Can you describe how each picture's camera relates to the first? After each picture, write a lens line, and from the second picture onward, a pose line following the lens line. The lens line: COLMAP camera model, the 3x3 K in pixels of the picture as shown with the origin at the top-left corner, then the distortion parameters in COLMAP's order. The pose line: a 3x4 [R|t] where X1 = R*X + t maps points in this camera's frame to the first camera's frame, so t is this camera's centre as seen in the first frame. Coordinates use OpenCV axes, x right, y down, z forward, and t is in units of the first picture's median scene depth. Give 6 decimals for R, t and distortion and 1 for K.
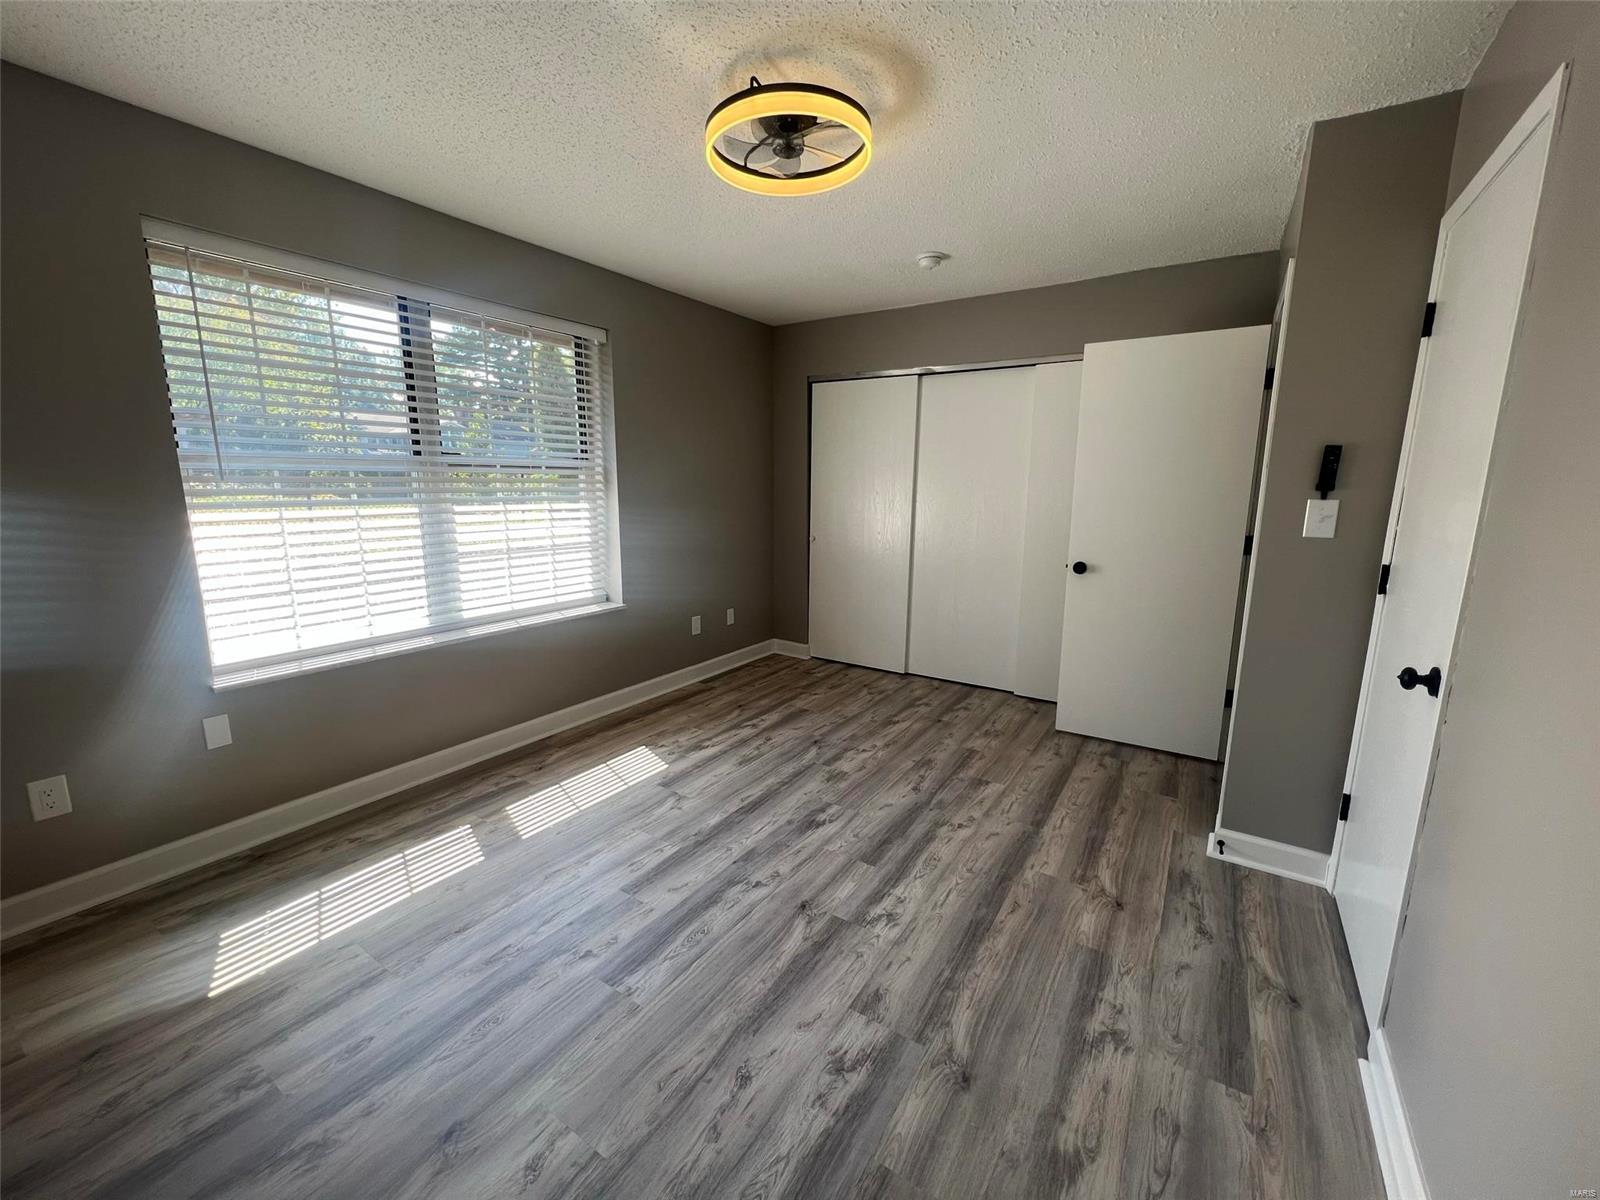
lens RADIAL K [[638.3, 0, 797.4], [0, 638.3, 602.2], [0, 0, 1]] dist [-0.001557, 0.000562]
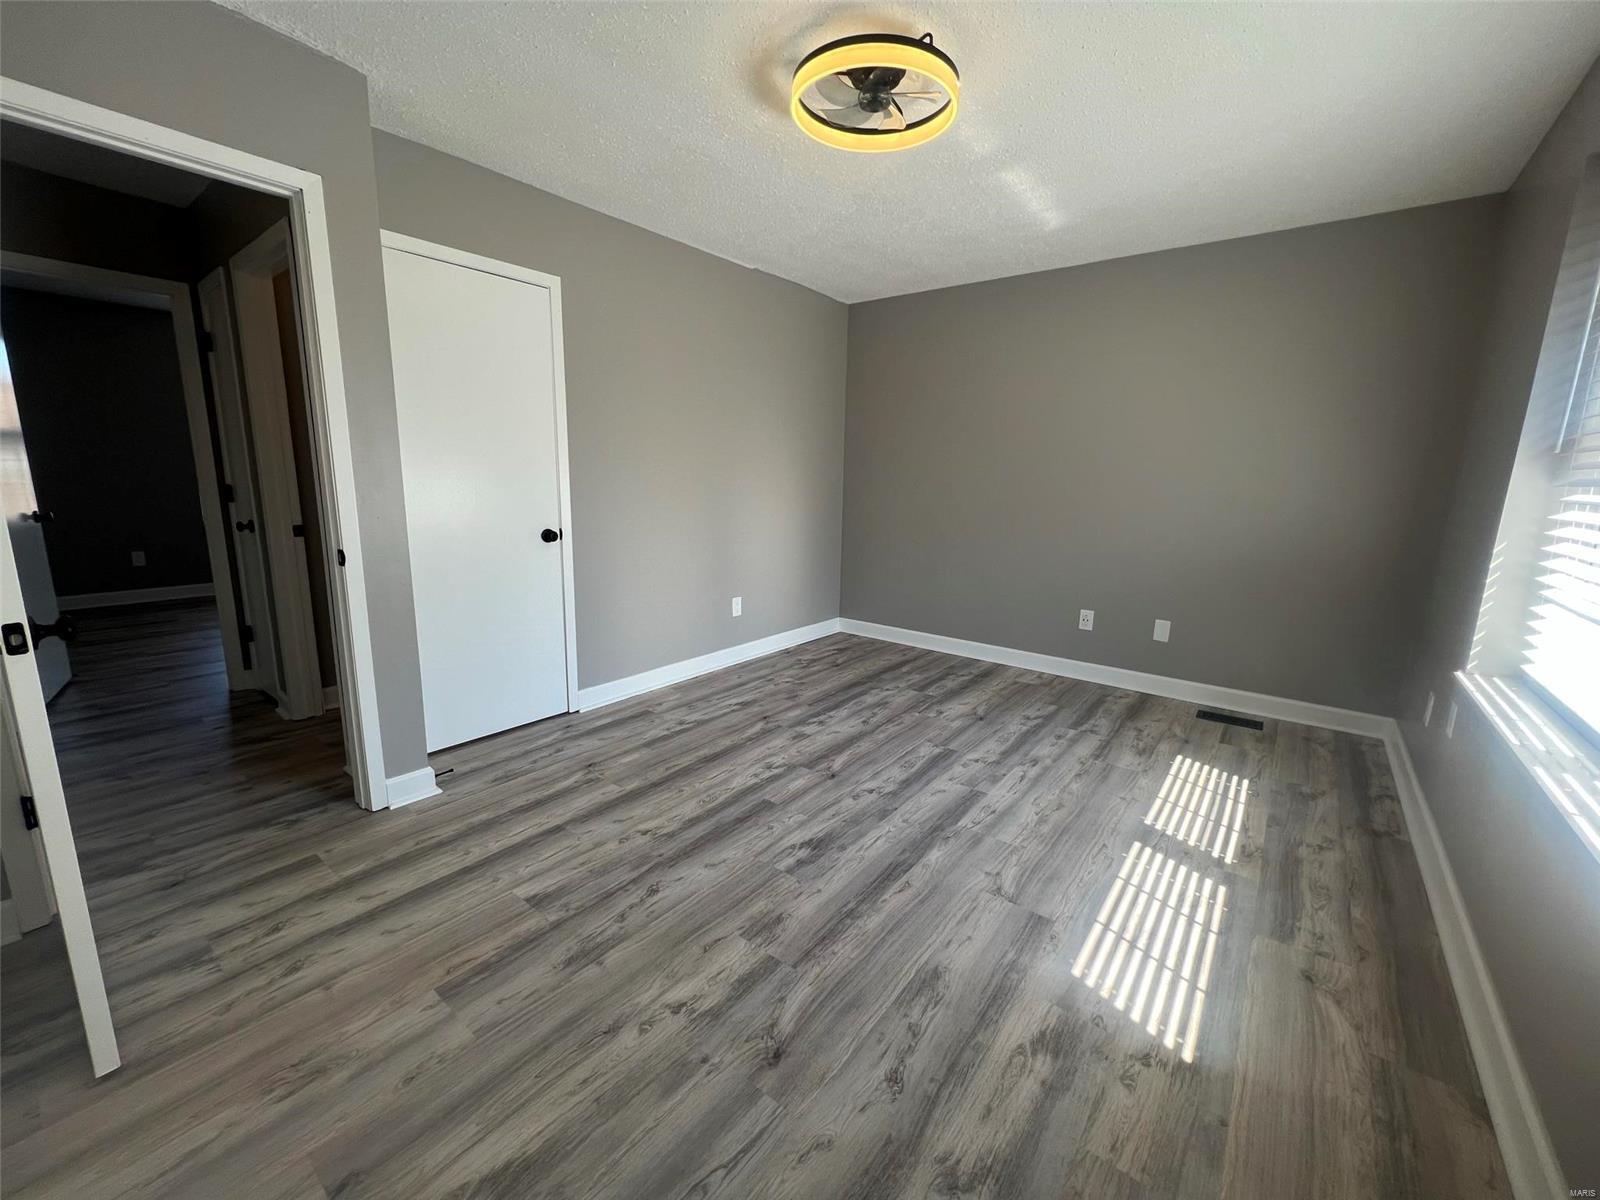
lens RADIAL K [[638.3, 0, 802.1], [0, 638.3, 598.5], [0, 0, 1]] dist [-0.001557, 0.000562]
pose [[-0.996346, -0.042238, 0.074232, -0.007197], [-0.011725, 0.928567, 0.370979, -0.267560], [-0.084599, 0.368753, -0.925669, 1.657312]]
